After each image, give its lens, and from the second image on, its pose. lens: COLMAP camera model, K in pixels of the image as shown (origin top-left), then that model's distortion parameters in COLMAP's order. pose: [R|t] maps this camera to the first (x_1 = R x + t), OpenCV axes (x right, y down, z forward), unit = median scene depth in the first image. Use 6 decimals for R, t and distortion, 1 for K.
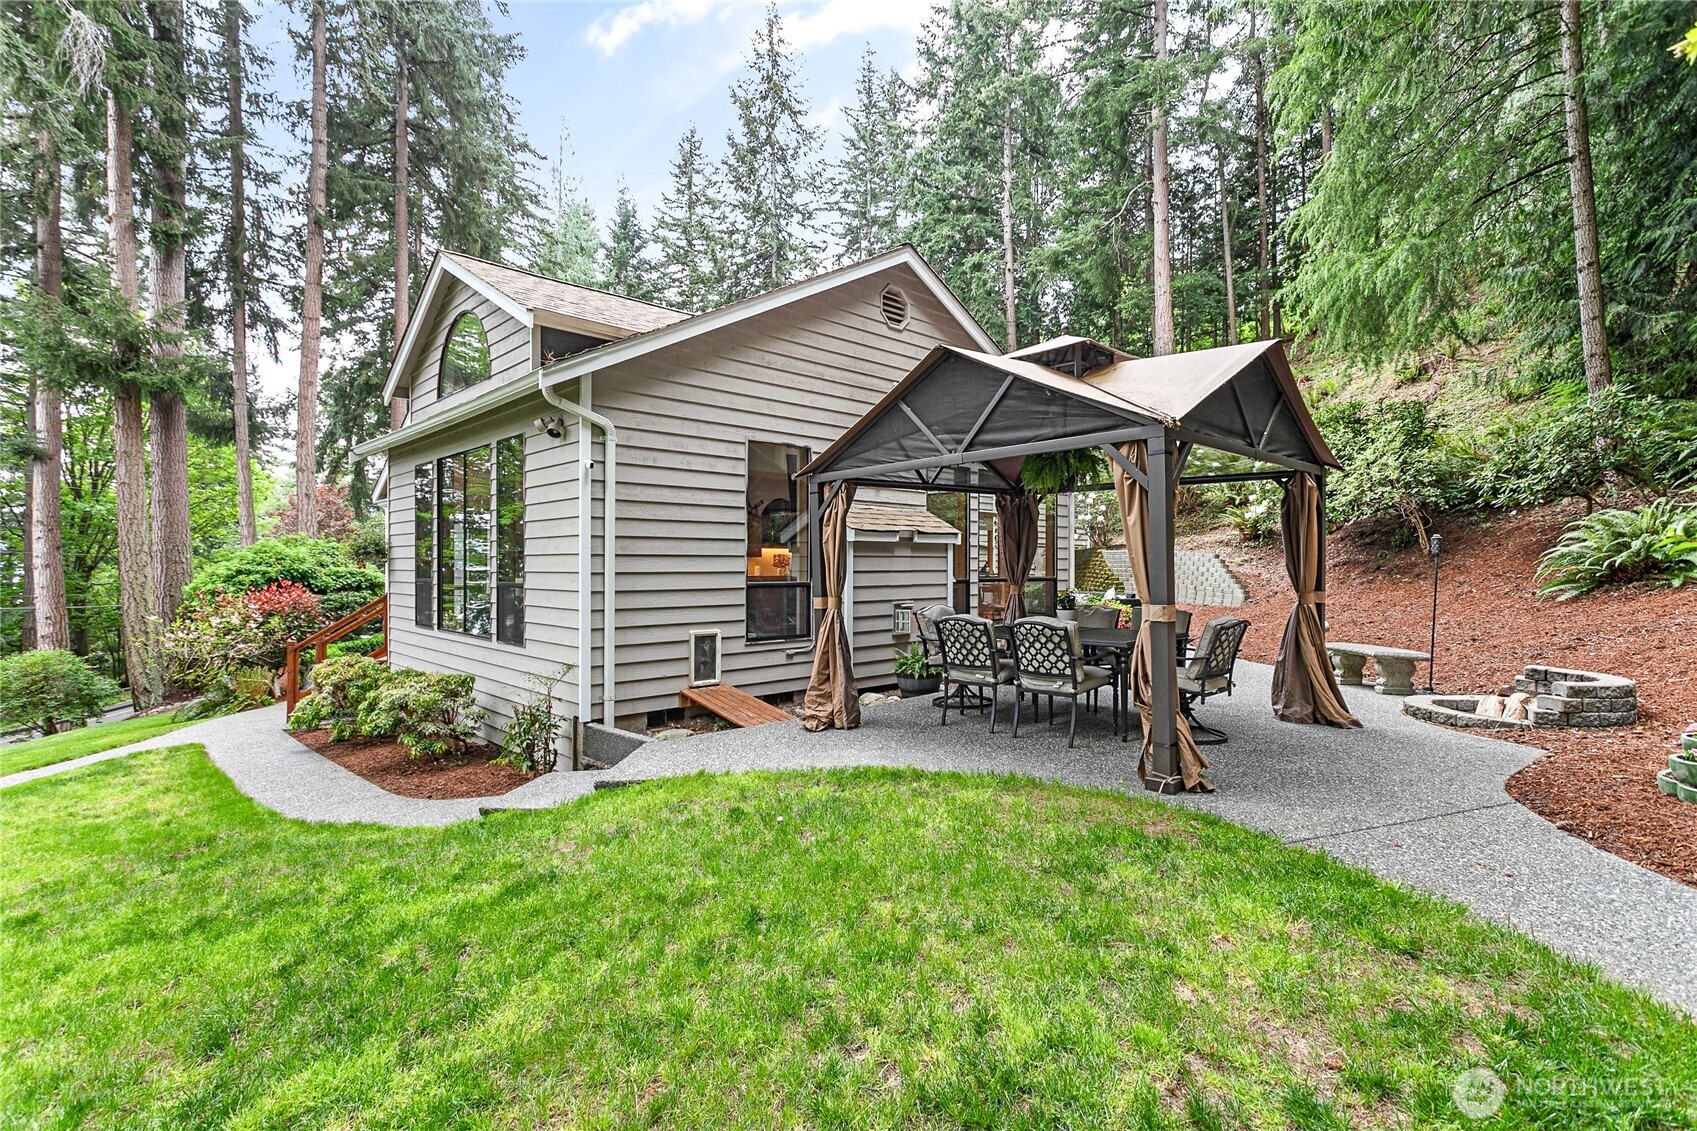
lens RADIAL K [[809.7, 0, 837.7], [0, 809.7, 567.8], [0, 0, 1]] dist [0.004087, 0.000593]
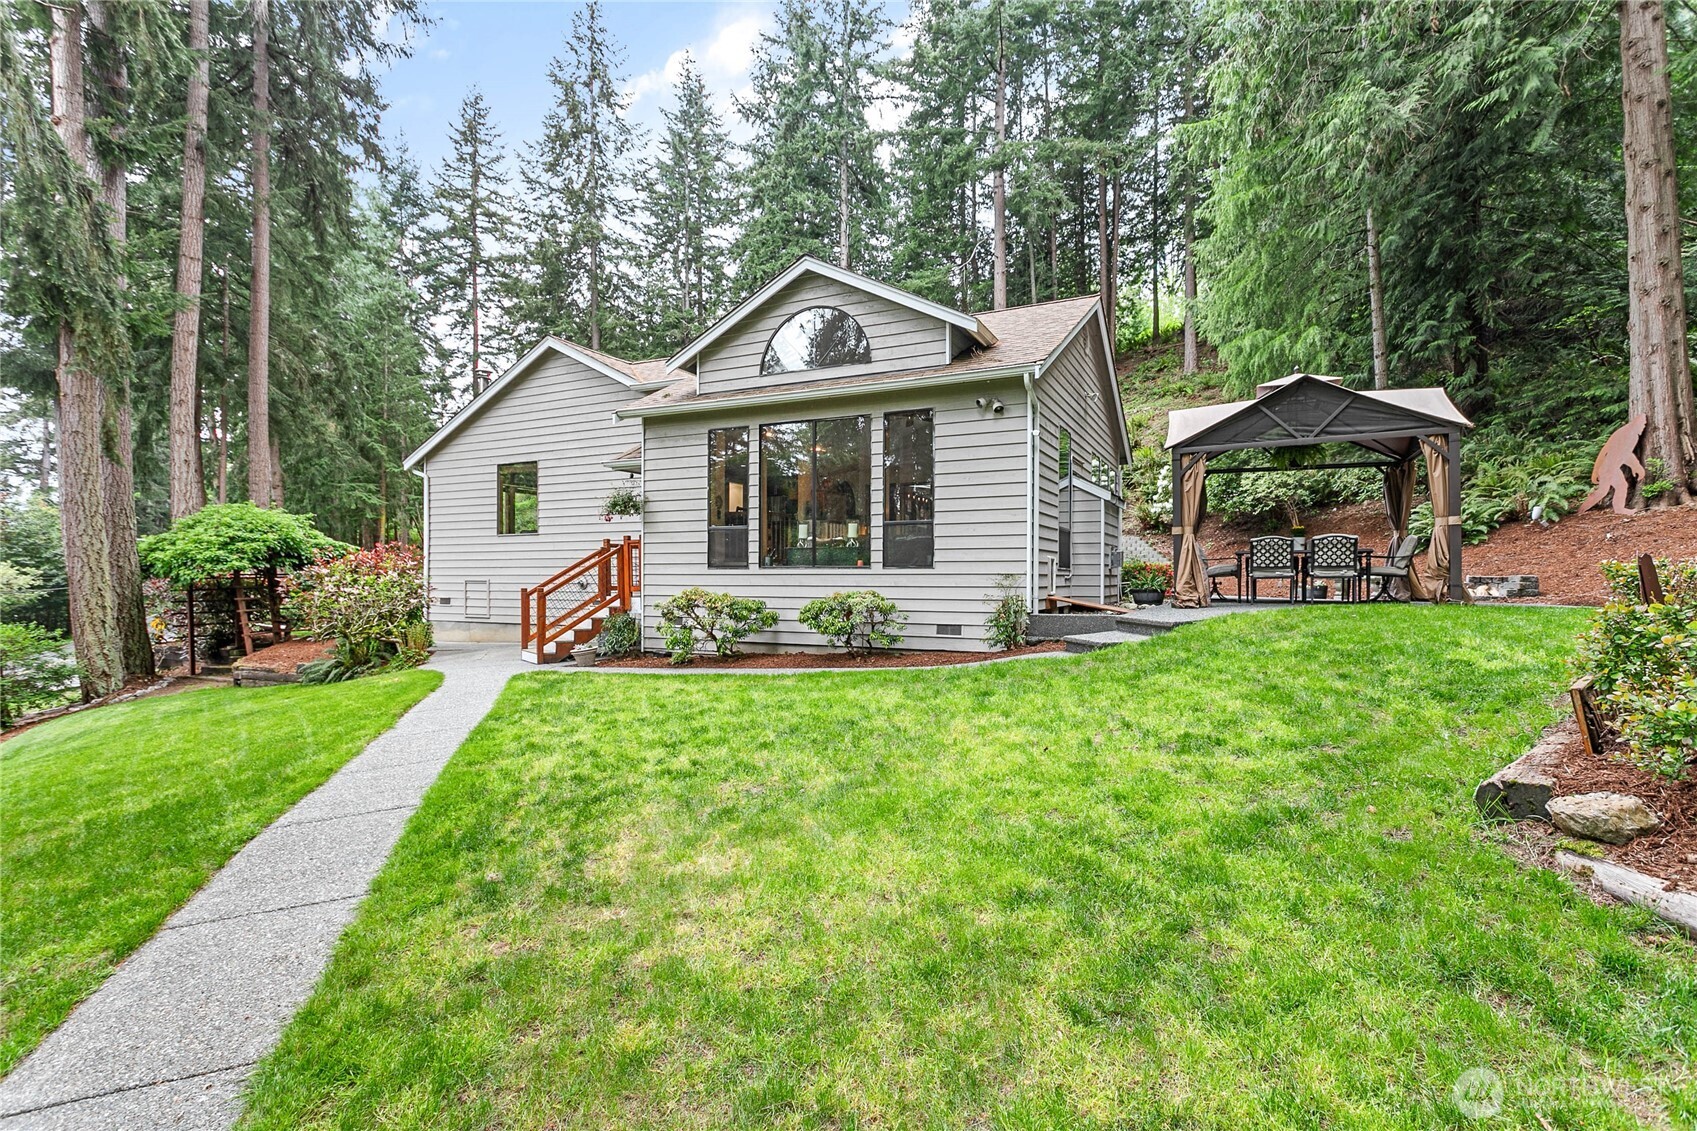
lens RADIAL K [[809.7, 0, 861.6], [0, 809.7, 577.2], [0, 0, 1]] dist [0.004087, 0.000593]
pose [[0.936145, 0.002960, 0.351601, -0.230583], [-0.001999, 0.999993, -0.003096, 0.028097], [-0.351607, 0.002195, 0.936145, -0.050287]]
